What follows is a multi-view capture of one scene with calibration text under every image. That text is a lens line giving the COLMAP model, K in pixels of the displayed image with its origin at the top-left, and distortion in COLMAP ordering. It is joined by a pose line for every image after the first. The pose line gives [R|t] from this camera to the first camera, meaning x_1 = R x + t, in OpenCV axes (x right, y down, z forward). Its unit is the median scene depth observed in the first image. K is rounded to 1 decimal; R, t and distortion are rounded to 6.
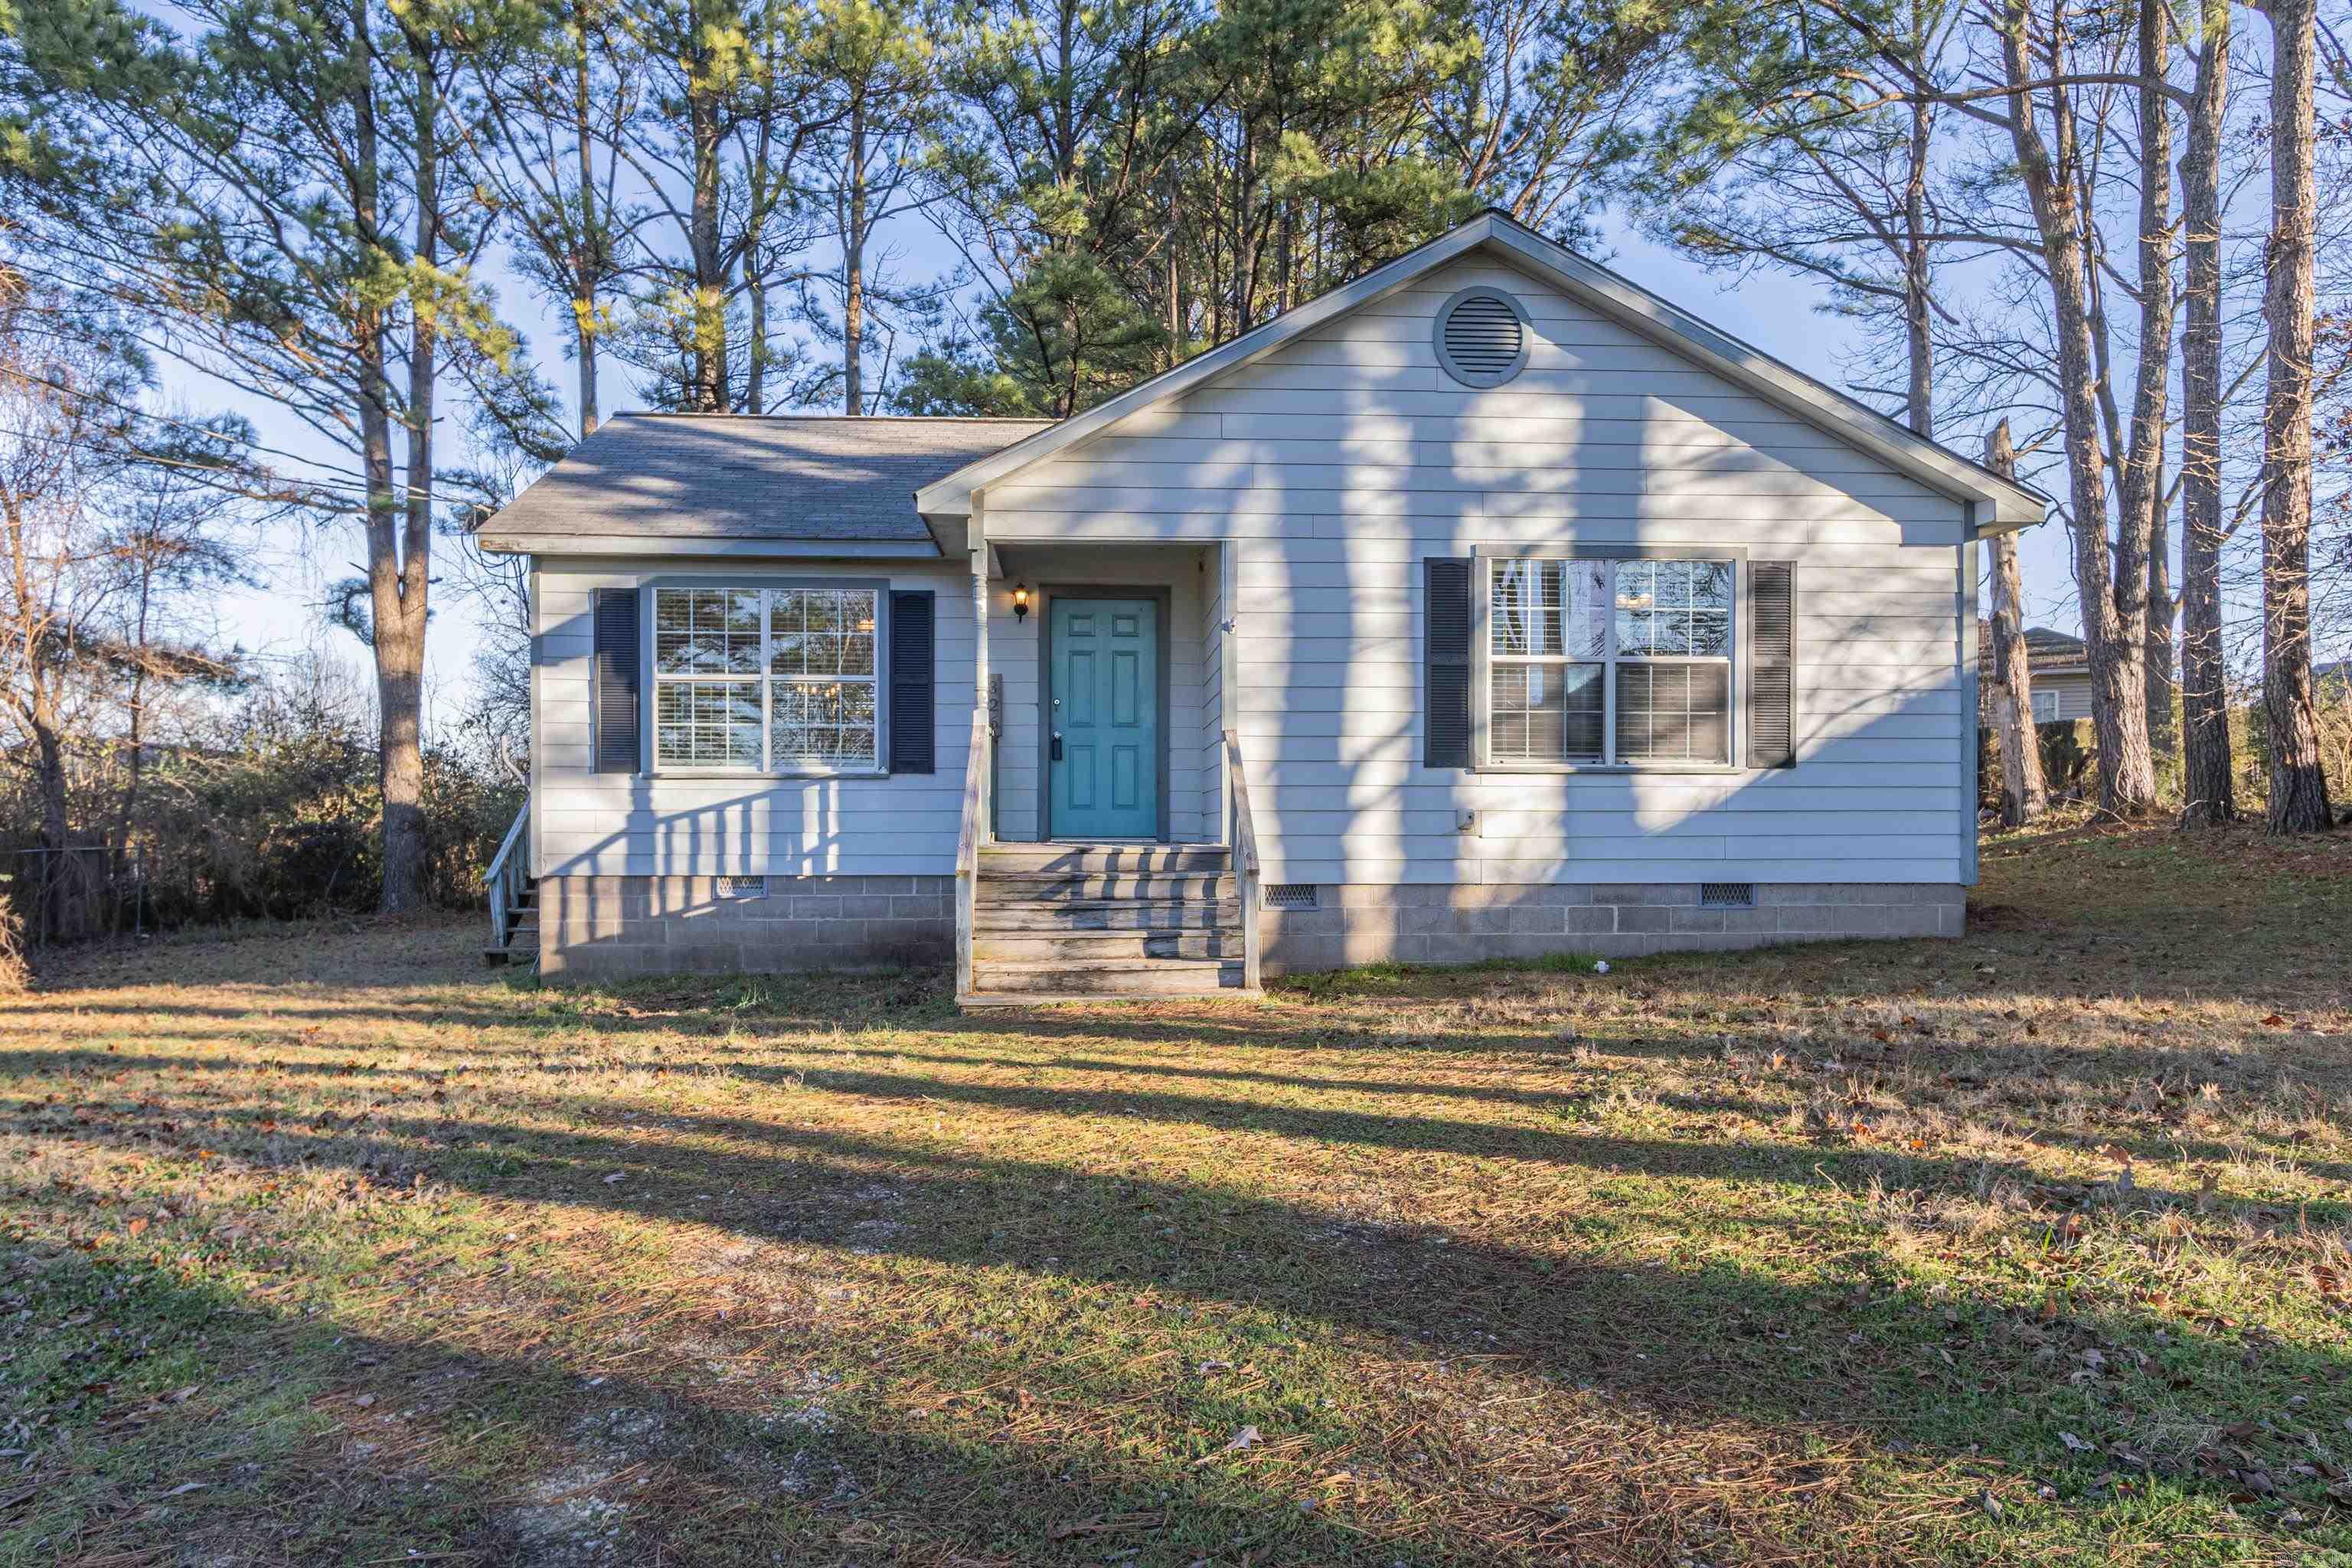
lens RADIAL K [[1502.2, 0, 1176.0], [0, 1502.2, 784.0], [0, 0, 1]] dist [0.016387, 0.000095]
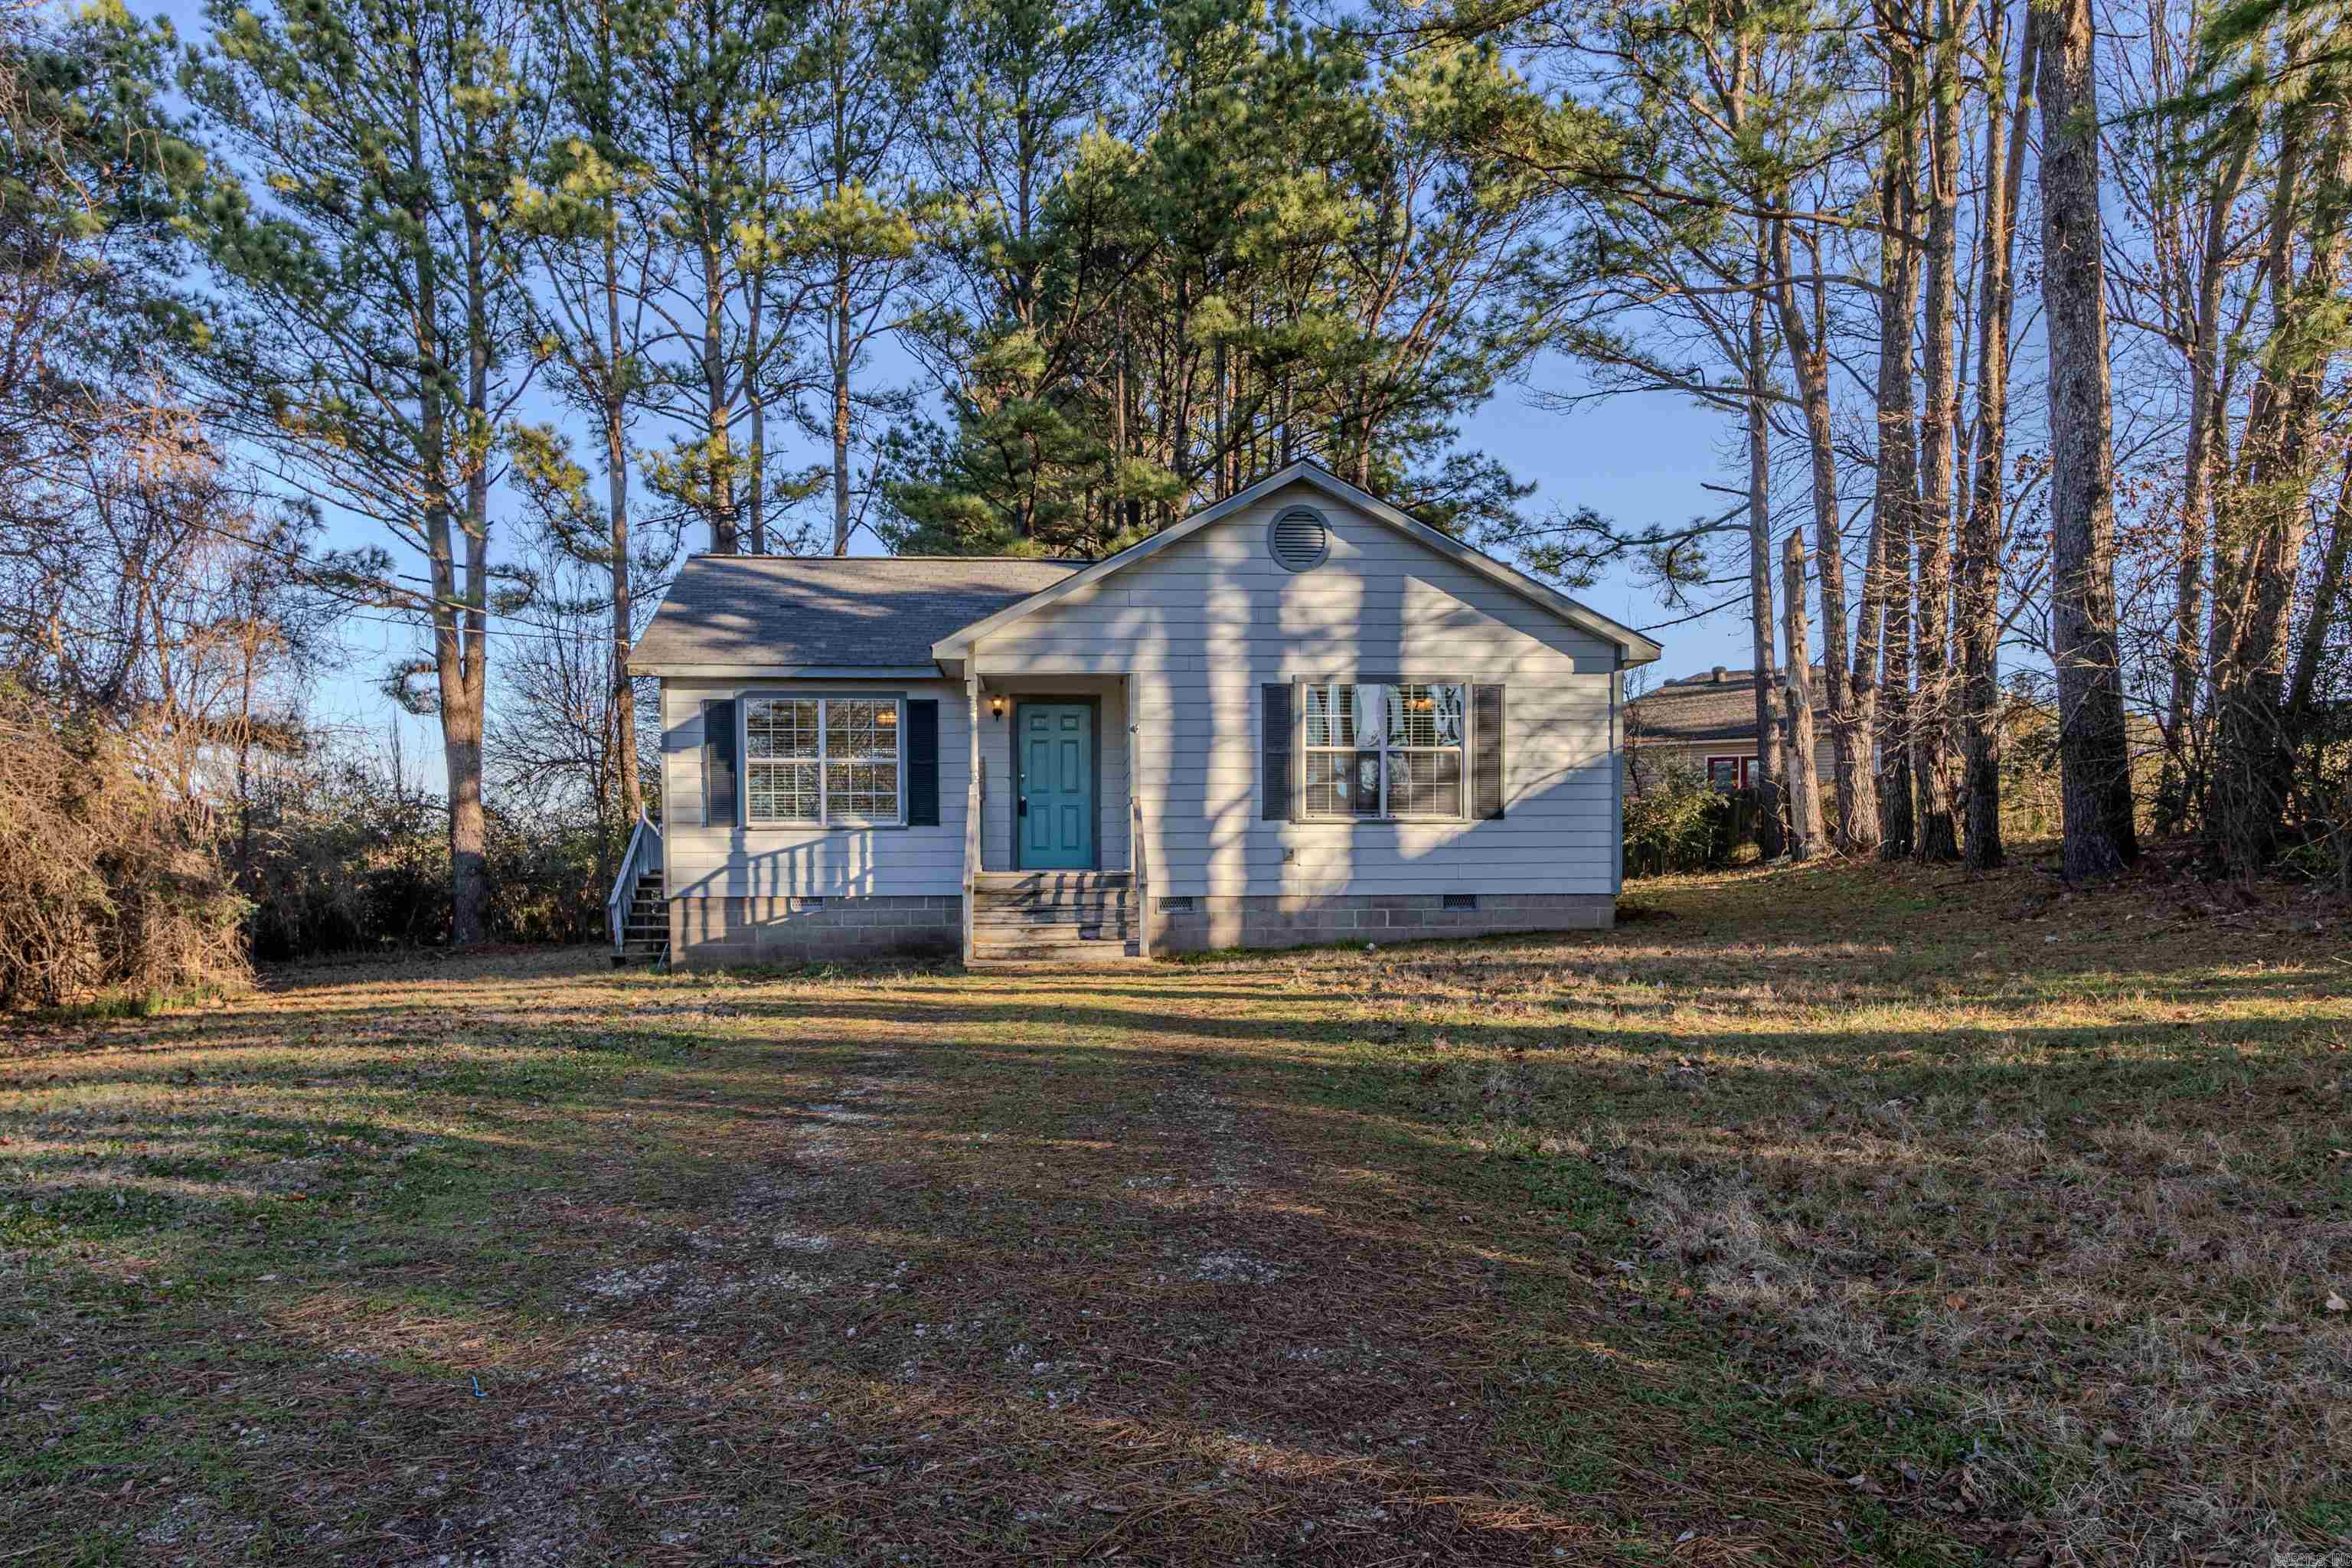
lens RADIAL K [[1624.2, 0, 1172.3], [0, 1624.2, 922.2], [0, 0, 1]] dist [0.003528, 0.002023]
pose [[0.999919, -0.006756, 0.010743, 0.050065], [0.006157, 0.998478, 0.054808, 0.002007], [-0.011097, -0.054738, 0.998439, -0.607576]]
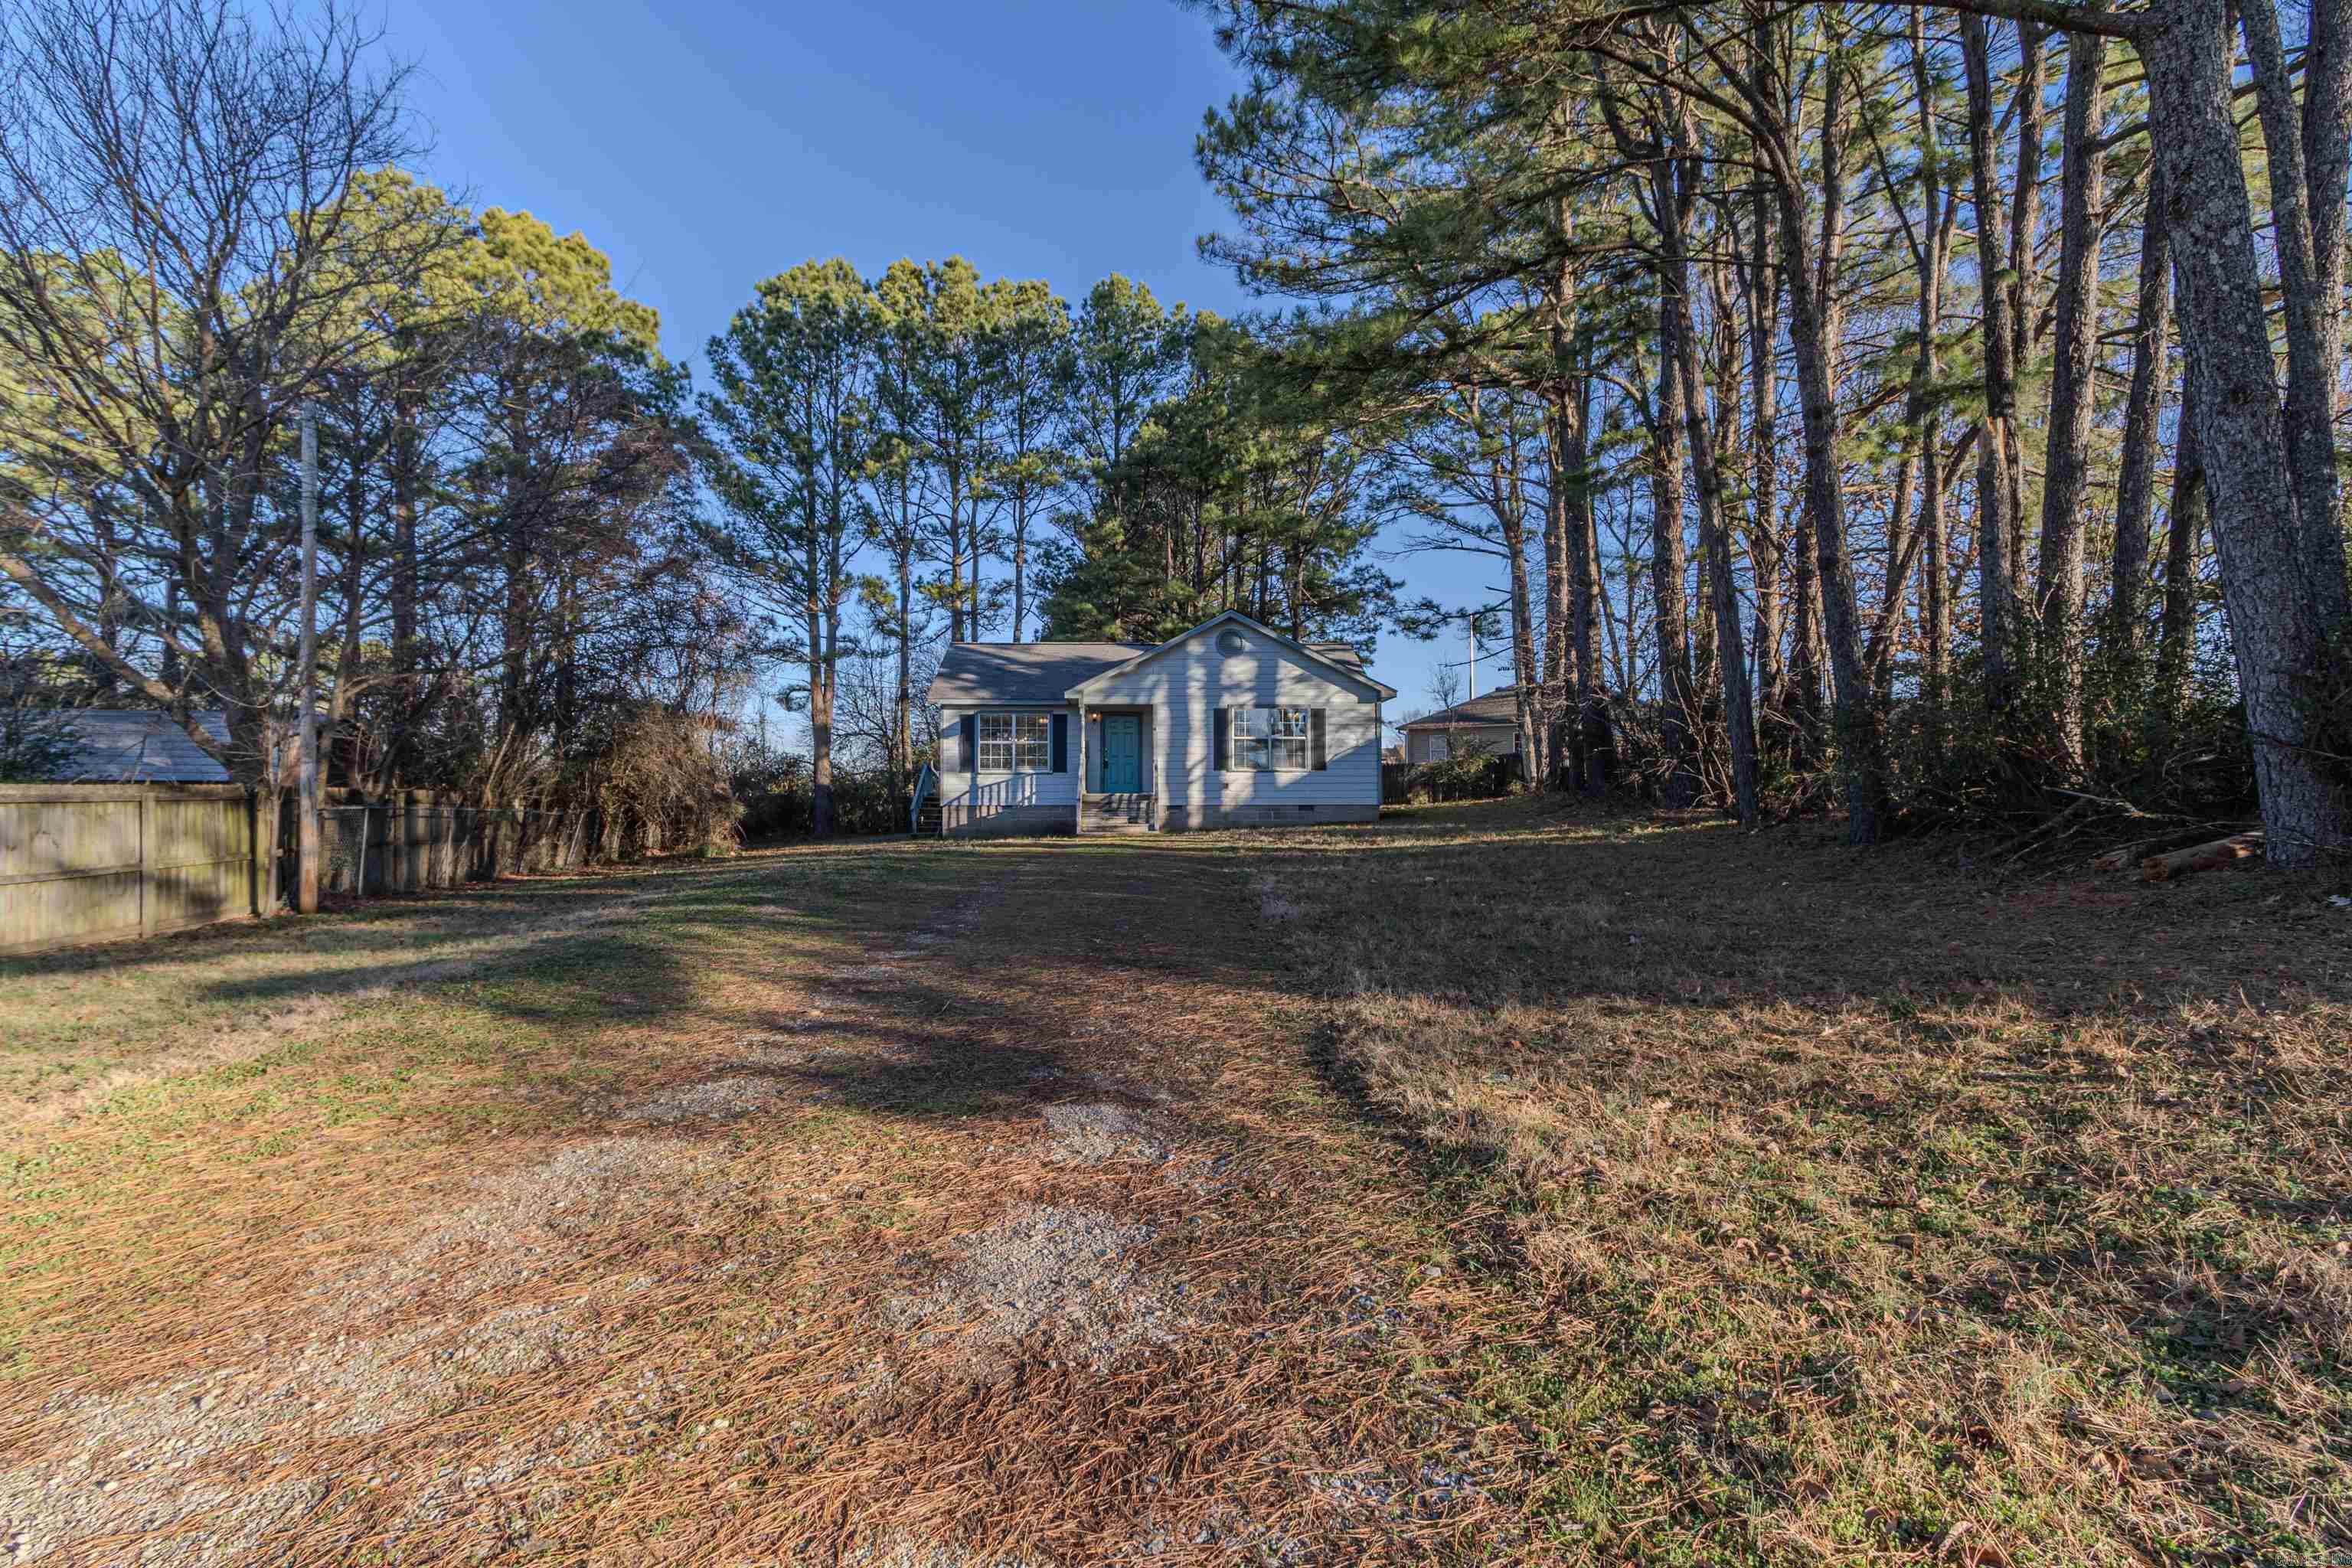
lens RADIAL K [[1094.7, 0, 1168.5], [0, 1094.7, 788.8], [0, 0, 1]] dist [0.001056, -0.000611]
pose [[0.998929, -0.003572, -0.046128, 0.164027], [0.004040, 0.999941, 0.010044, 0.006288], [0.046089, -0.010220, 0.998885, -1.329086]]
